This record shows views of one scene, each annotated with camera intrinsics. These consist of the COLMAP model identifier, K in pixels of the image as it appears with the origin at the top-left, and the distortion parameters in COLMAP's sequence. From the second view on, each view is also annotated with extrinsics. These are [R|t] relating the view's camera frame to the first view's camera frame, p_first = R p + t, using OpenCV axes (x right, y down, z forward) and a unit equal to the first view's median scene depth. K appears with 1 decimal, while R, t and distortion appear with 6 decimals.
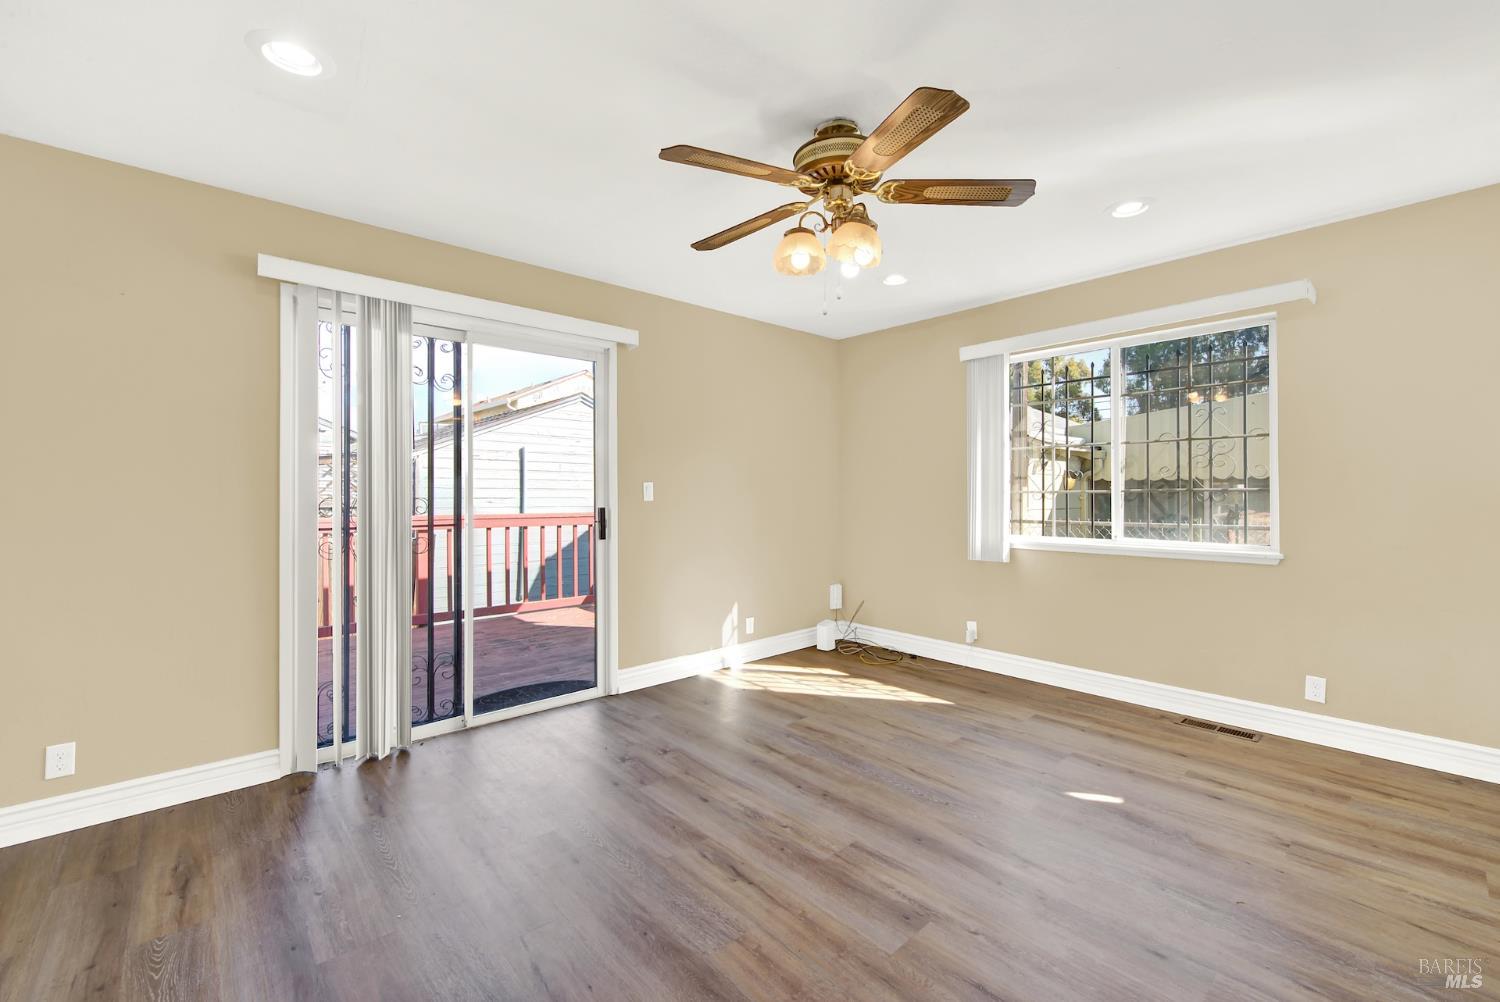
lens RADIAL K [[623.7, 0, 772.6], [0, 623.7, 490.1], [0, 0, 1]] dist [0.001579, -0.000302]
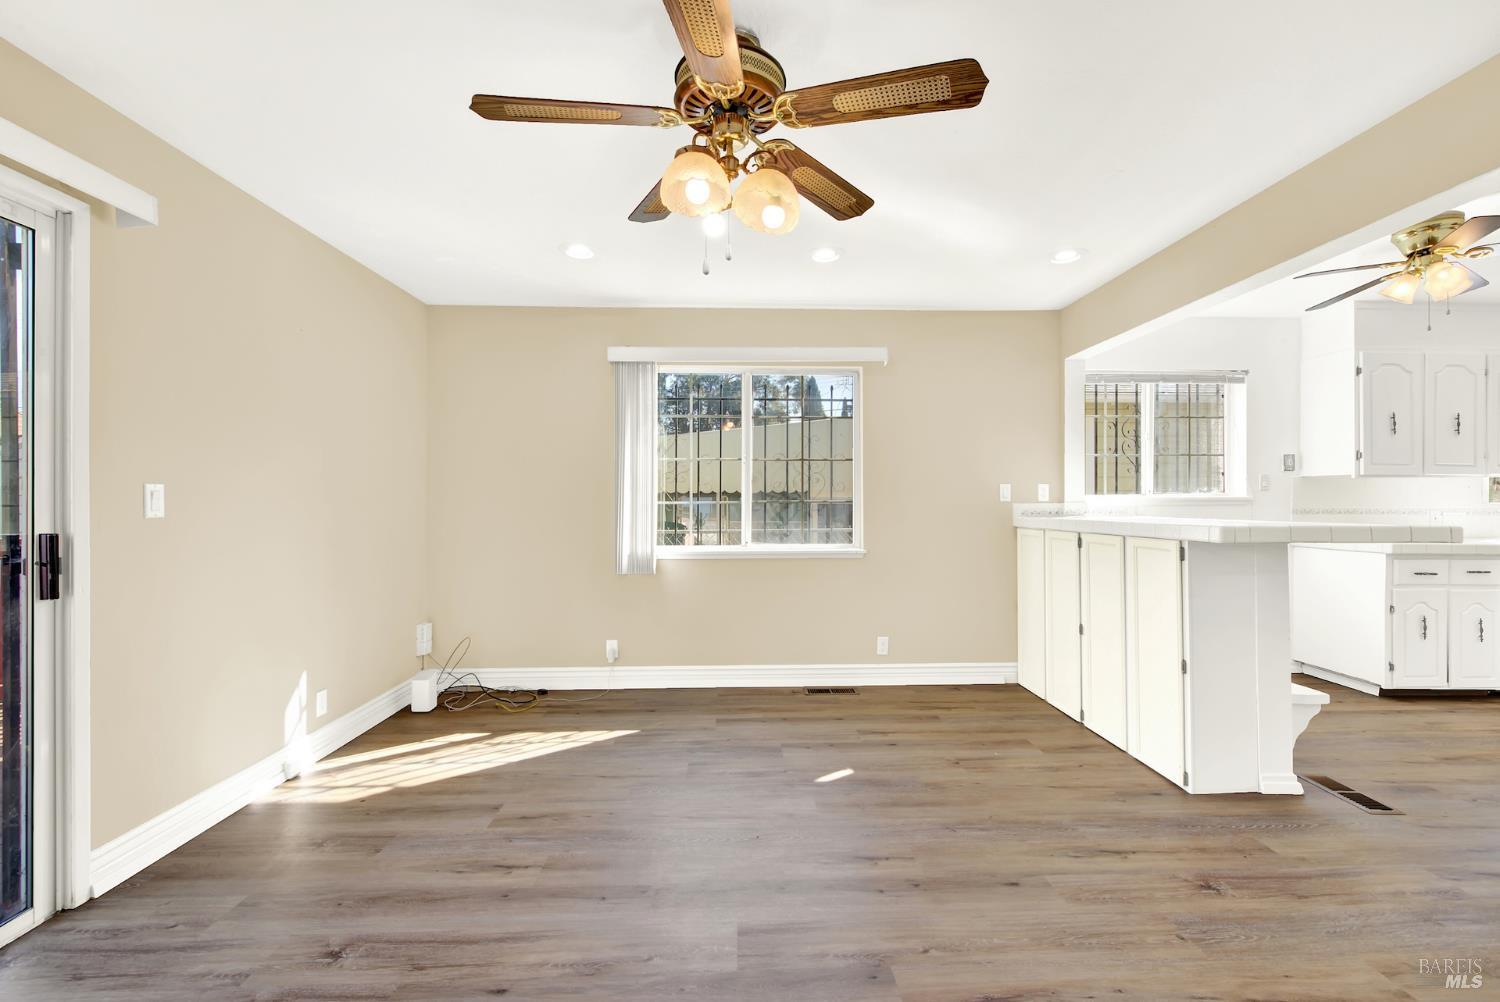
lens RADIAL K [[608.6, 0, 766.4], [0, 608.6, 504.3], [0, 0, 1]] dist [0.001277, -0.000676]
pose [[0.653538, -0.000416, 0.756894, -0.276263], [-0.004483, 0.999980, 0.004421, 0.001061], [-0.756880, -0.006283, 0.653523, 0.276916]]
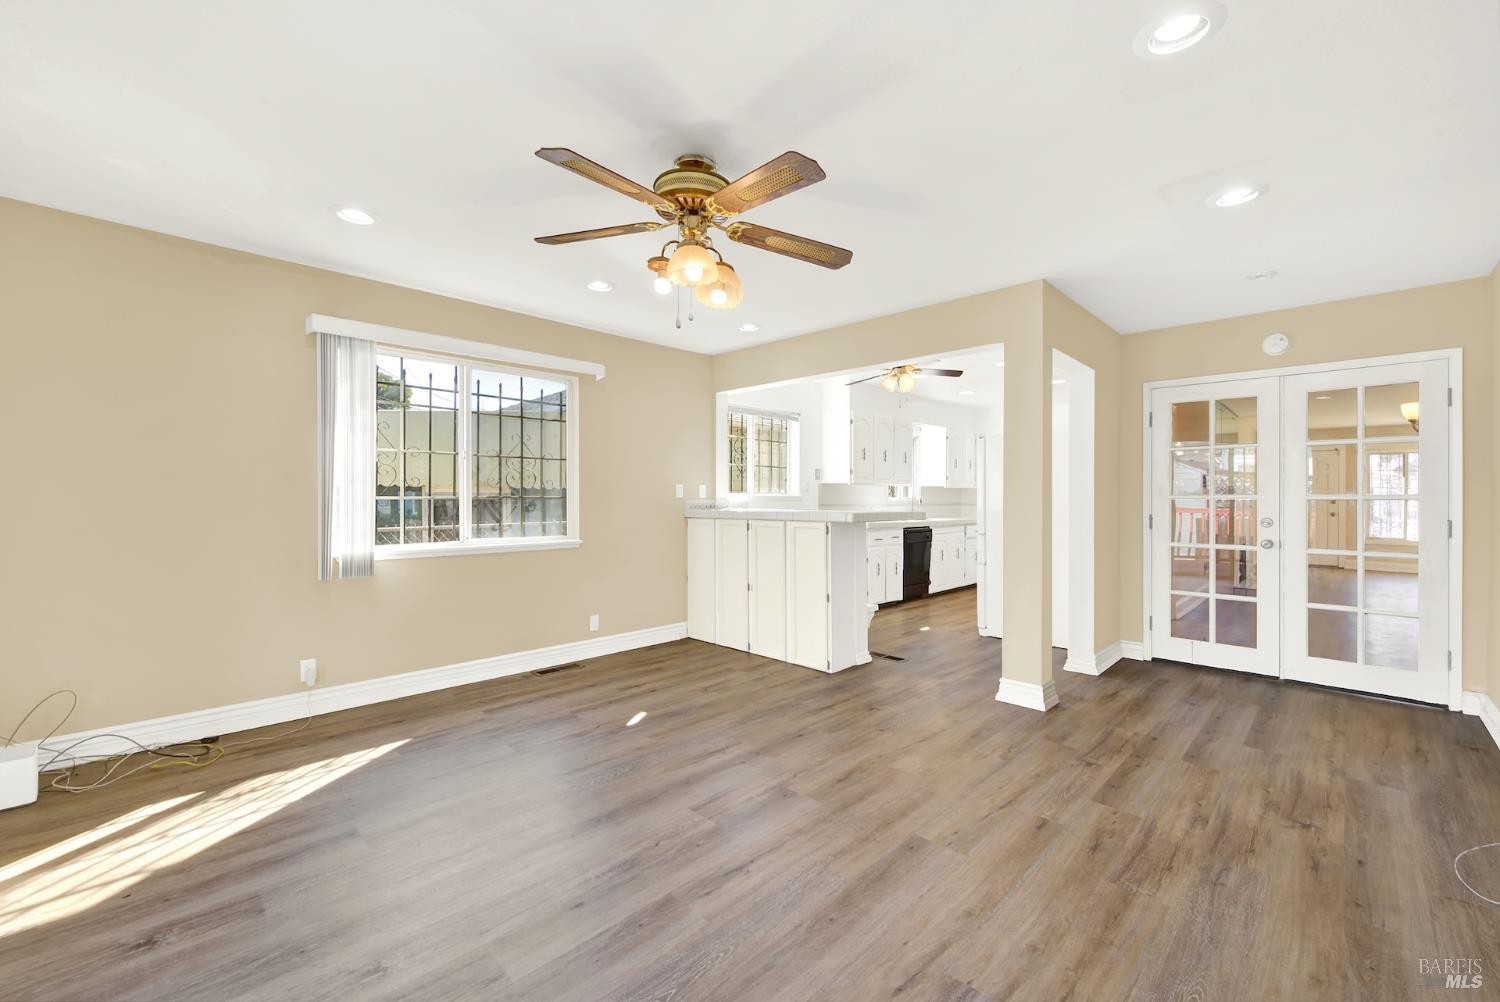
lens RADIAL K [[598.1, 0, 756.4], [0, 598.1, 503.7], [0, 0, 1]] dist [0.004378, -0.003884]
pose [[-0.038887, -0.004336, 0.999234, -0.580541], [-0.006684, 0.999969, 0.004079, 0.005699], [-0.999221, -0.006521, -0.038914, 0.566756]]
